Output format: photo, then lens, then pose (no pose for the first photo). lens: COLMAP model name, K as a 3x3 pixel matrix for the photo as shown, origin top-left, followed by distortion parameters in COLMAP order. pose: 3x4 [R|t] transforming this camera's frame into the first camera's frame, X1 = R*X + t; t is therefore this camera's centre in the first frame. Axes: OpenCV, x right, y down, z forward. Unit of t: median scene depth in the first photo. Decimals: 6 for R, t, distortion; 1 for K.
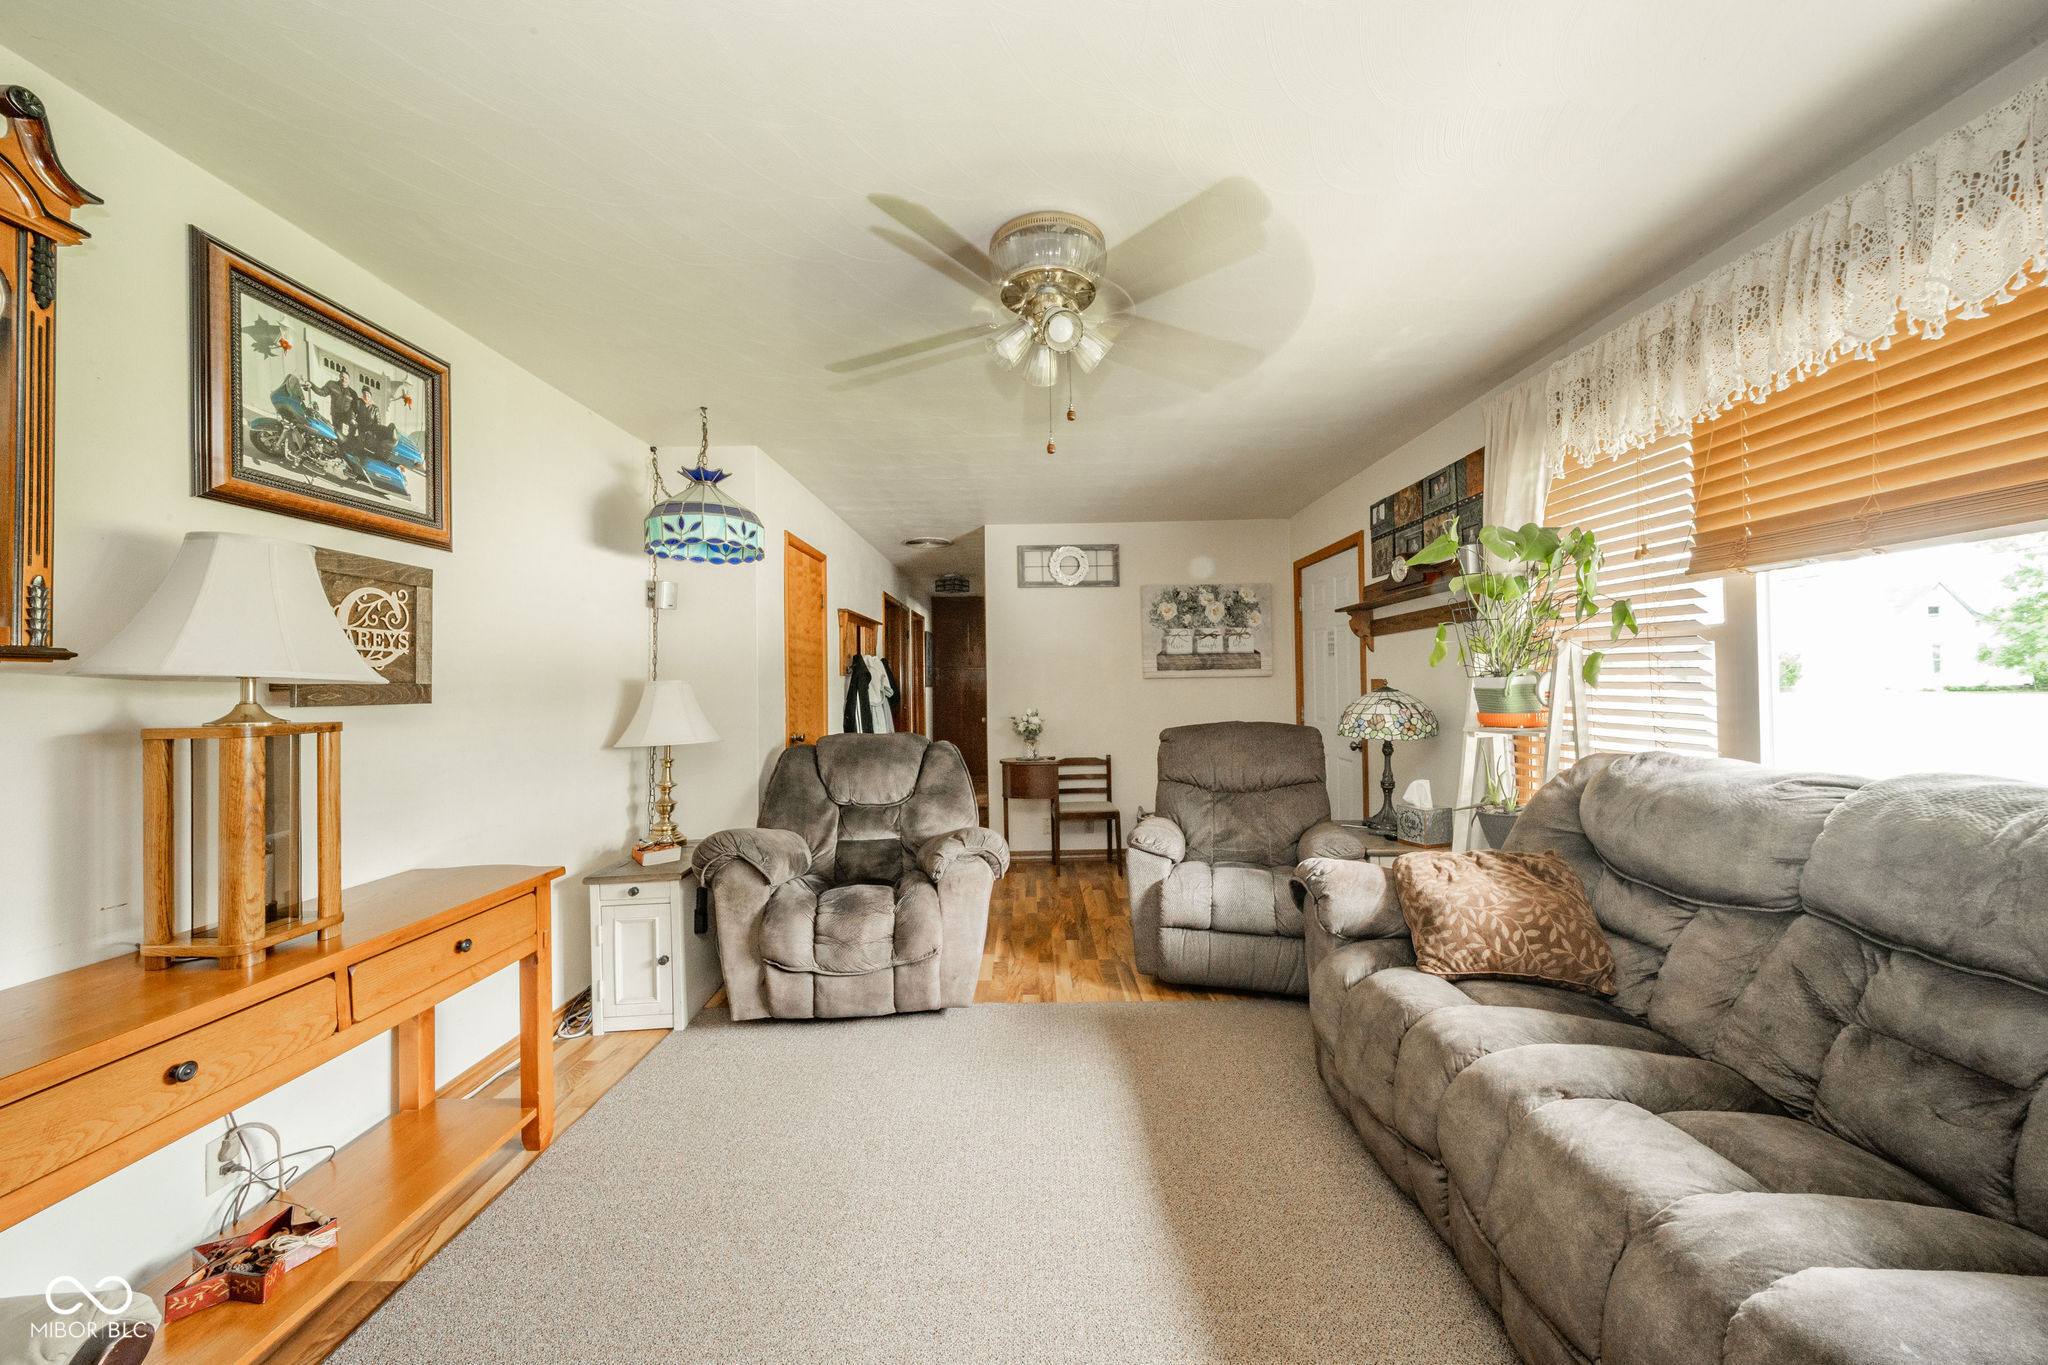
lens RADIAL K [[694.6, 0, 1011.5], [0, 694.6, 676.0], [0, 0, 1]] dist [0.000722, -0.000674]
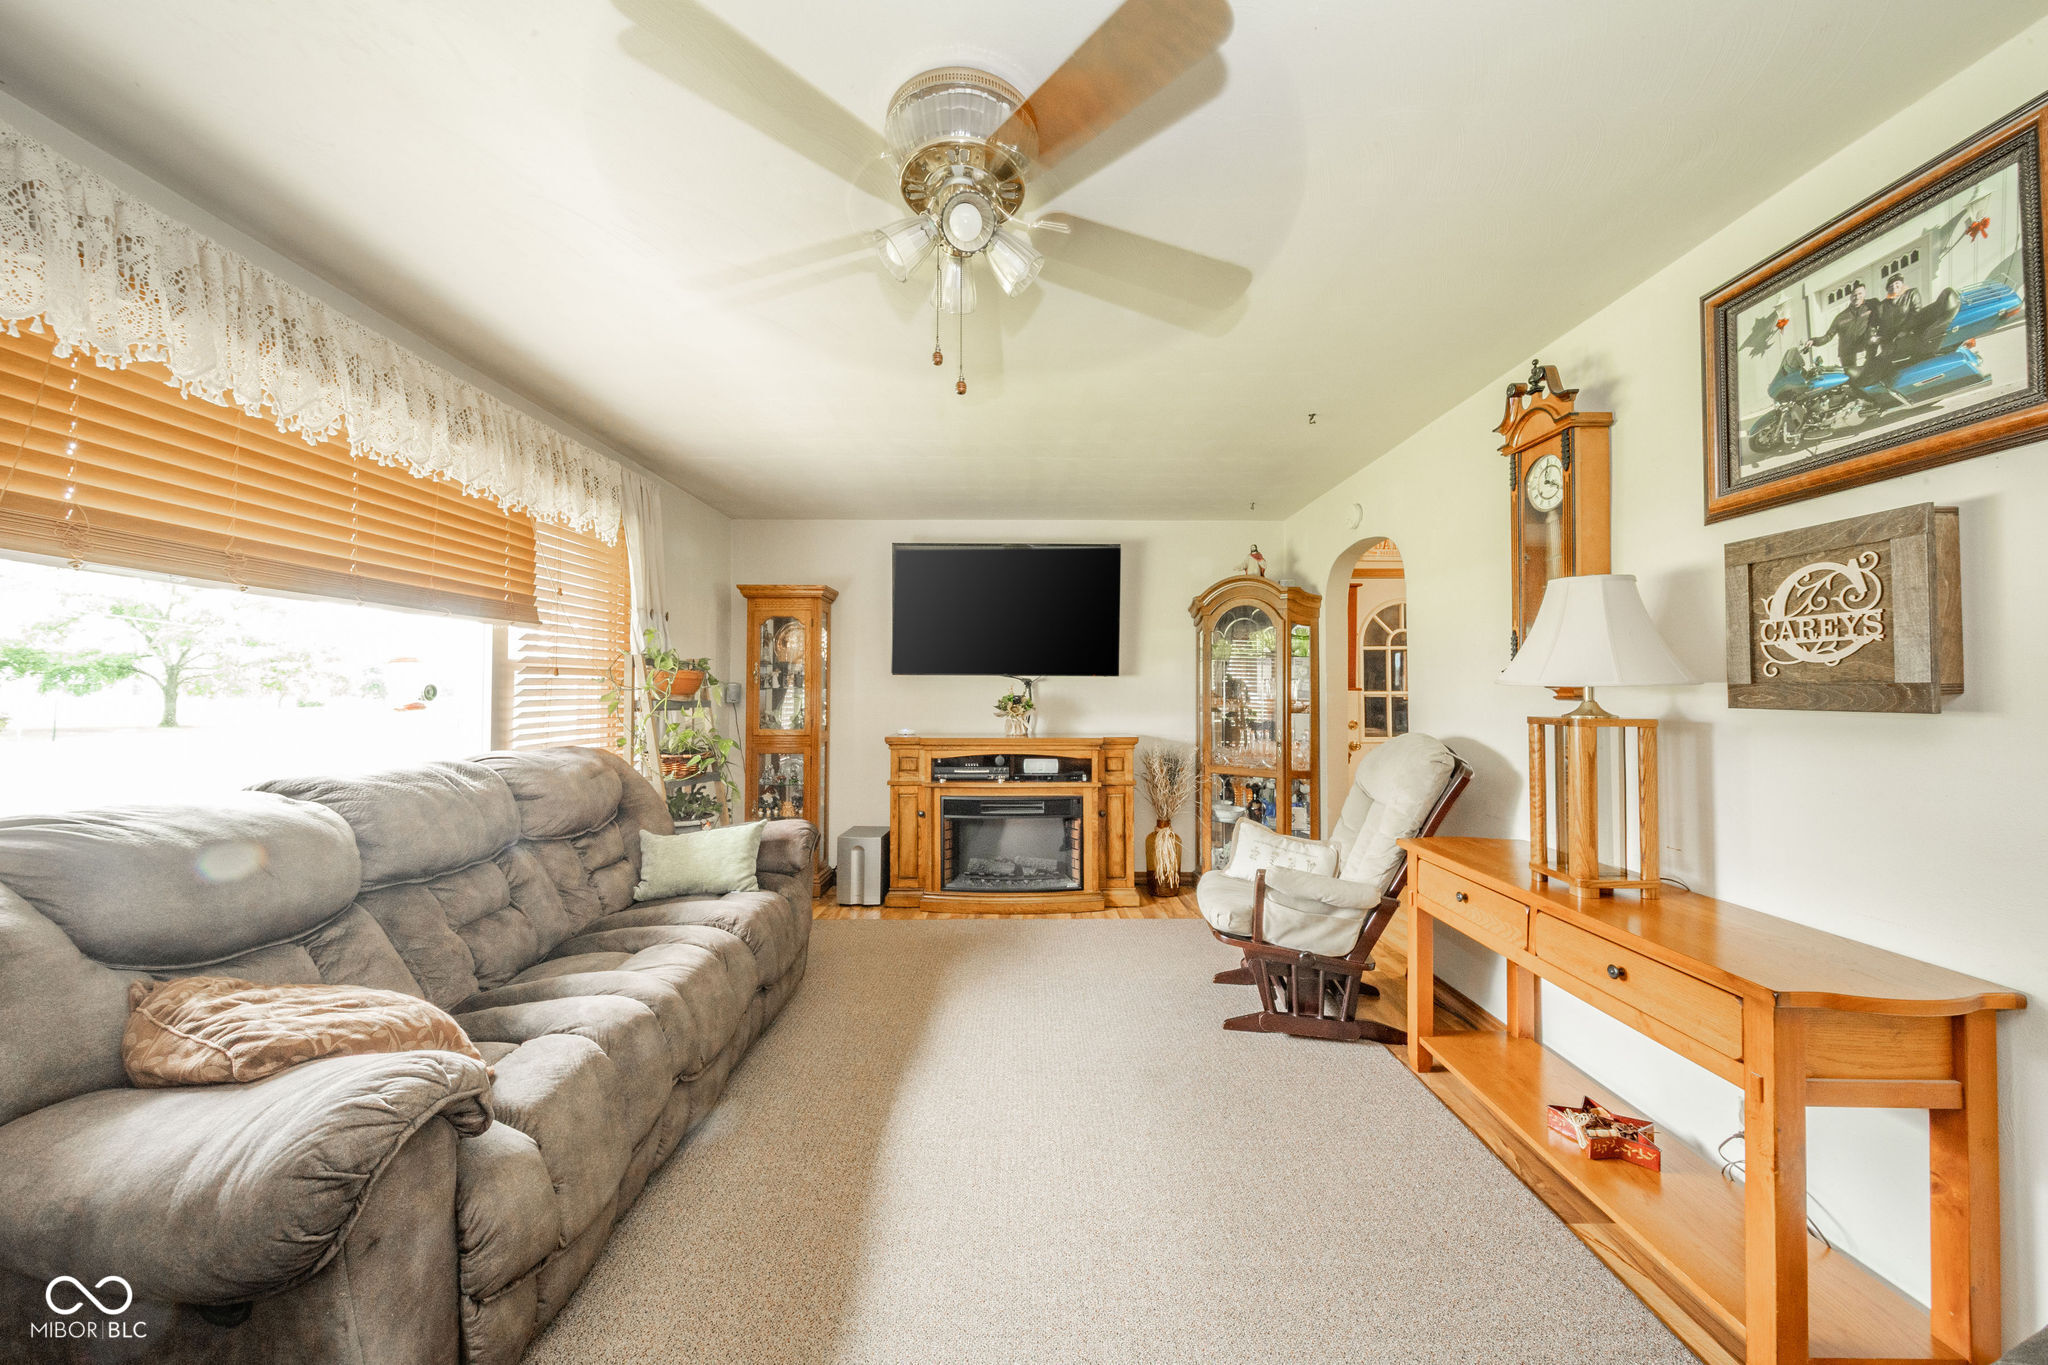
lens RADIAL K [[736.6, 0, 1021.3], [0, 736.6, 679.8], [0, 0, 1]] dist [0.000856, -0.000803]
pose [[-0.999585, 0.013940, -0.025226, 0.010142], [0.014678, 0.999462, -0.029321, 0.012290], [0.024803, -0.029679, -0.999252, 1.245729]]
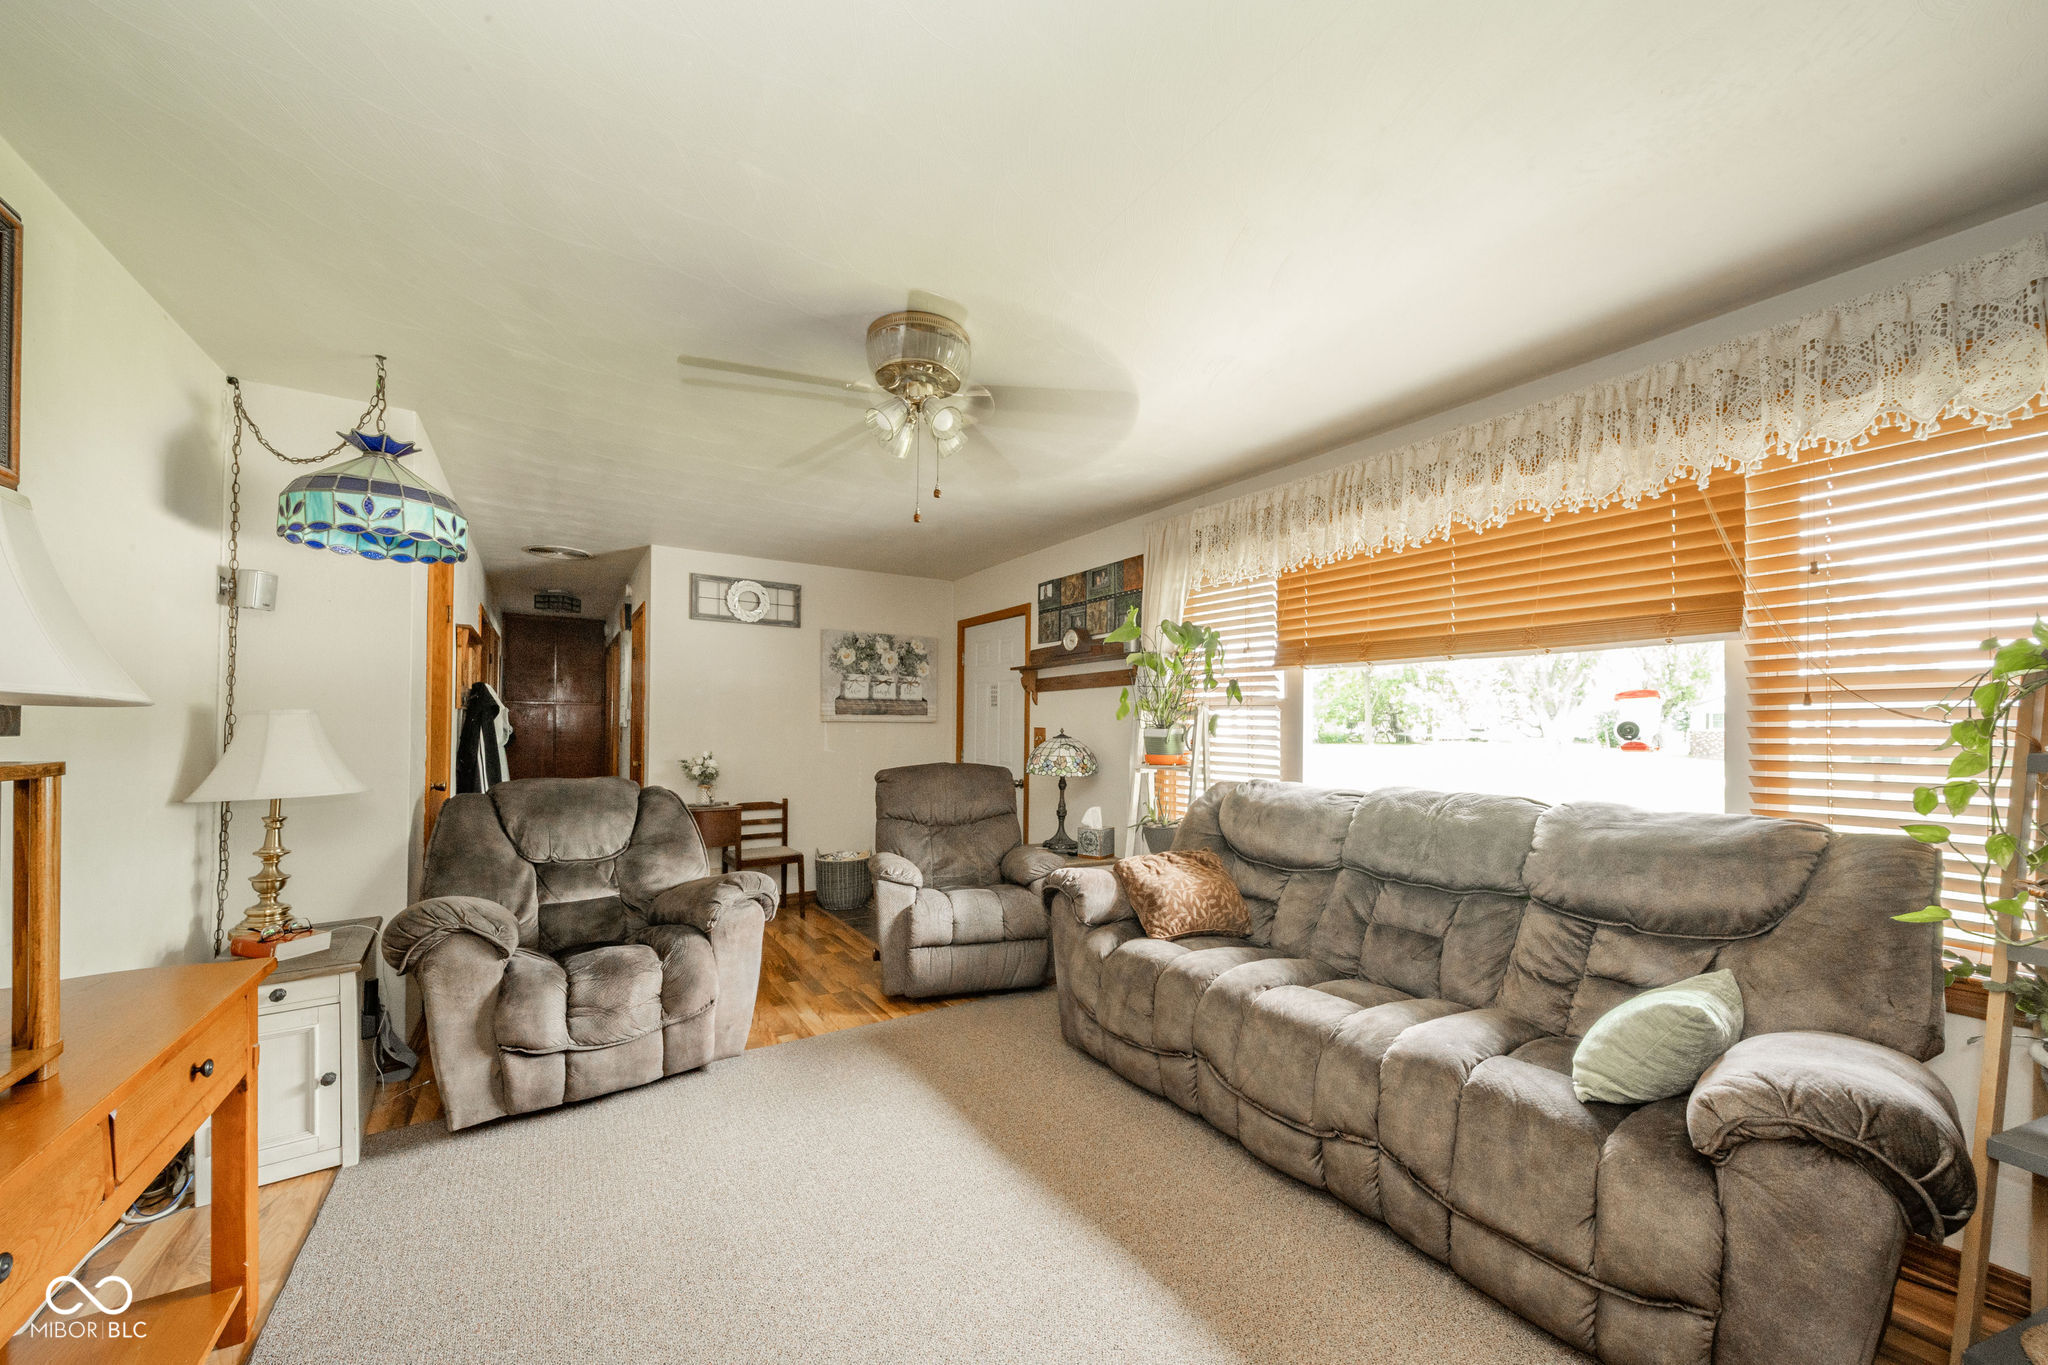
lens RADIAL K [[736.6, 0, 975.2], [0, 736.6, 723.4], [0, 0, 1]] dist [0.000856, -0.000803]
pose [[0.852771, 0.024417, 0.521713, -0.339376], [-0.027754, 0.999614, -0.001417, 0.002766], [-0.521546, -0.013272, 0.853120, -0.051074]]
